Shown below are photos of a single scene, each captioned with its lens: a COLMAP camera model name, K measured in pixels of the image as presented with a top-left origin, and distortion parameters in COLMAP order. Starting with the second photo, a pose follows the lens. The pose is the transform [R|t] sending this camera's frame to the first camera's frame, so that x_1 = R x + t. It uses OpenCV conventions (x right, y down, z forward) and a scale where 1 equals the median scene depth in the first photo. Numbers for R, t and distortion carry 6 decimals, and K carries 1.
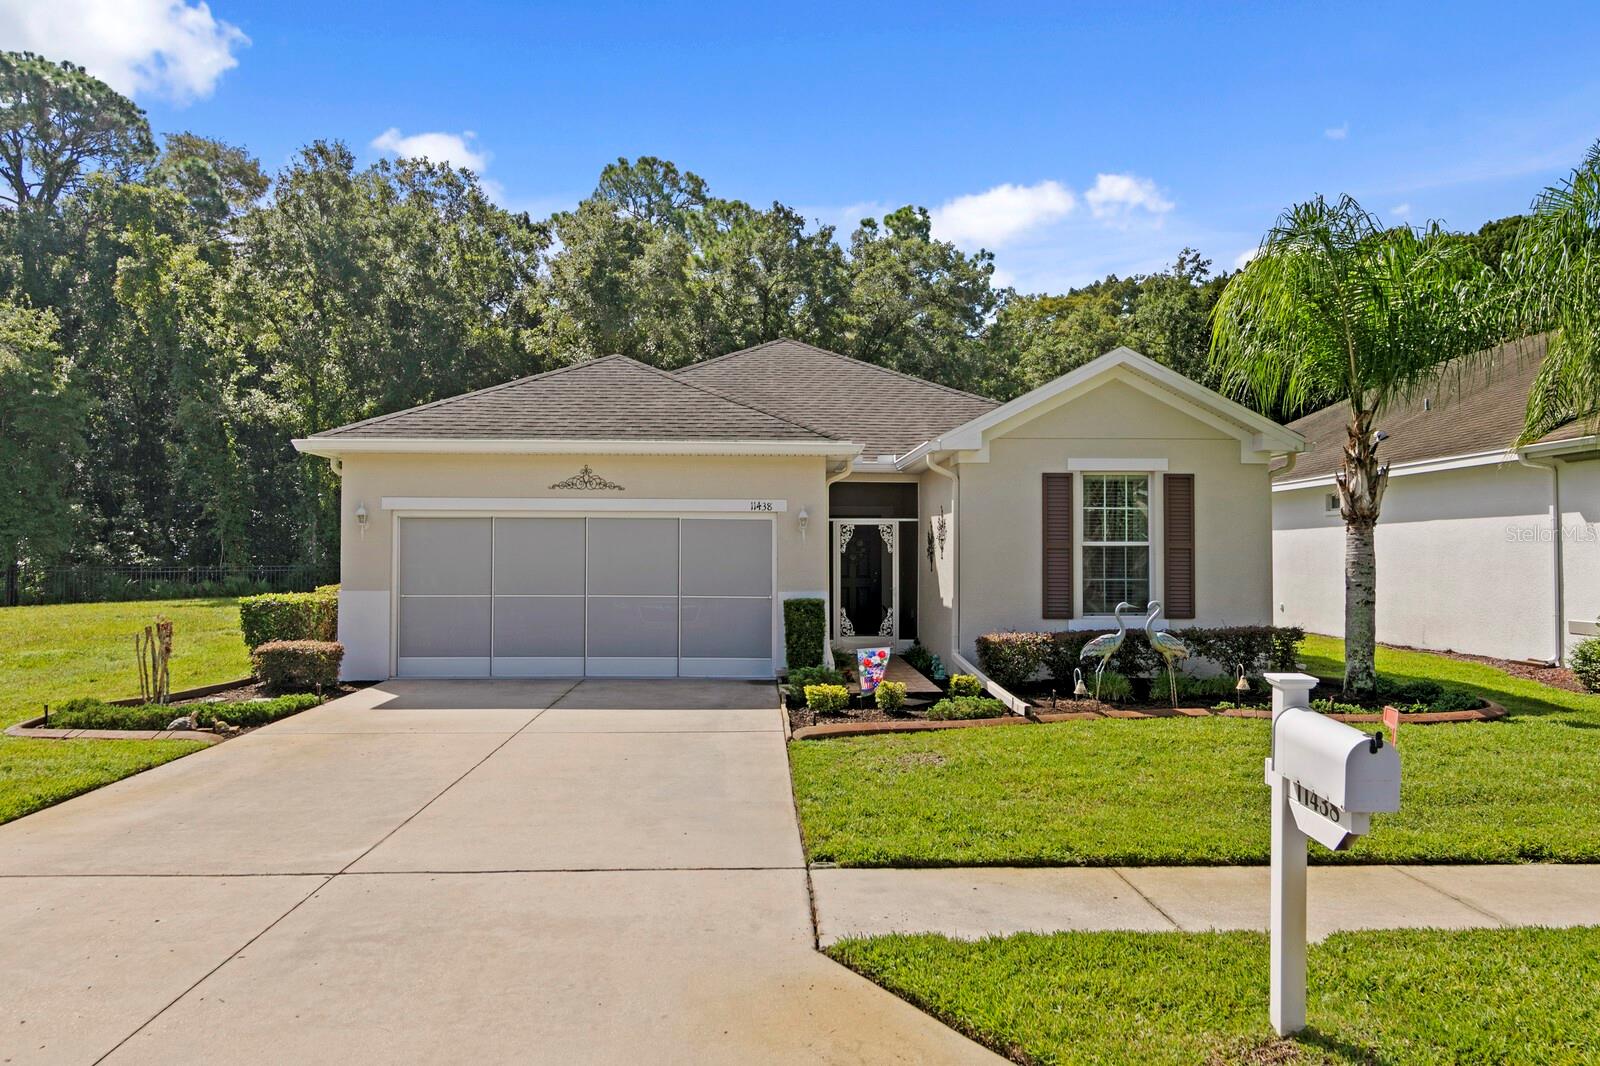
lens RADIAL K [[1124.6, 0, 795.2], [0, 1124.6, 532.5], [0, 0, 1]] dist [0.005297, -0.003052]
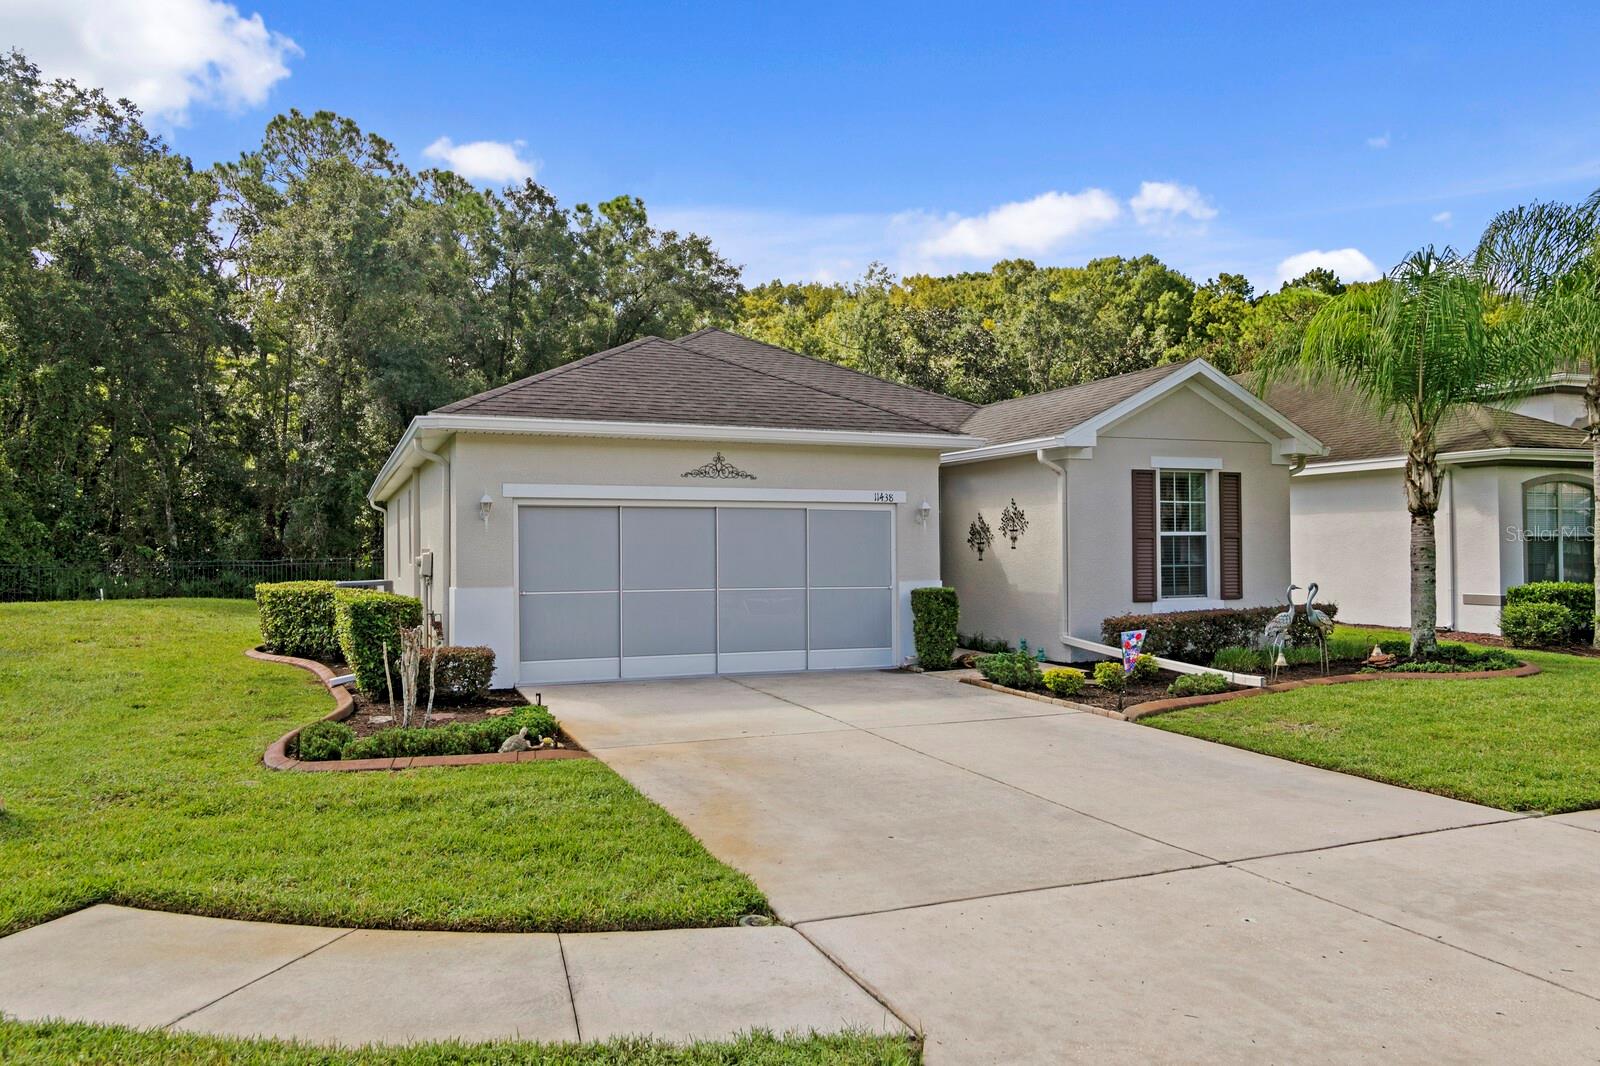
lens RADIAL K [[1124.6, 0, 796.8], [0, 1124.6, 535.8], [0, 0, 1]] dist [0.005297, -0.003052]
pose [[0.938563, -0.003246, 0.345092, -0.454115], [0.000387, 0.999965, 0.008356, 0.002929], [-0.345107, -0.007709, 0.938532, 0.083679]]
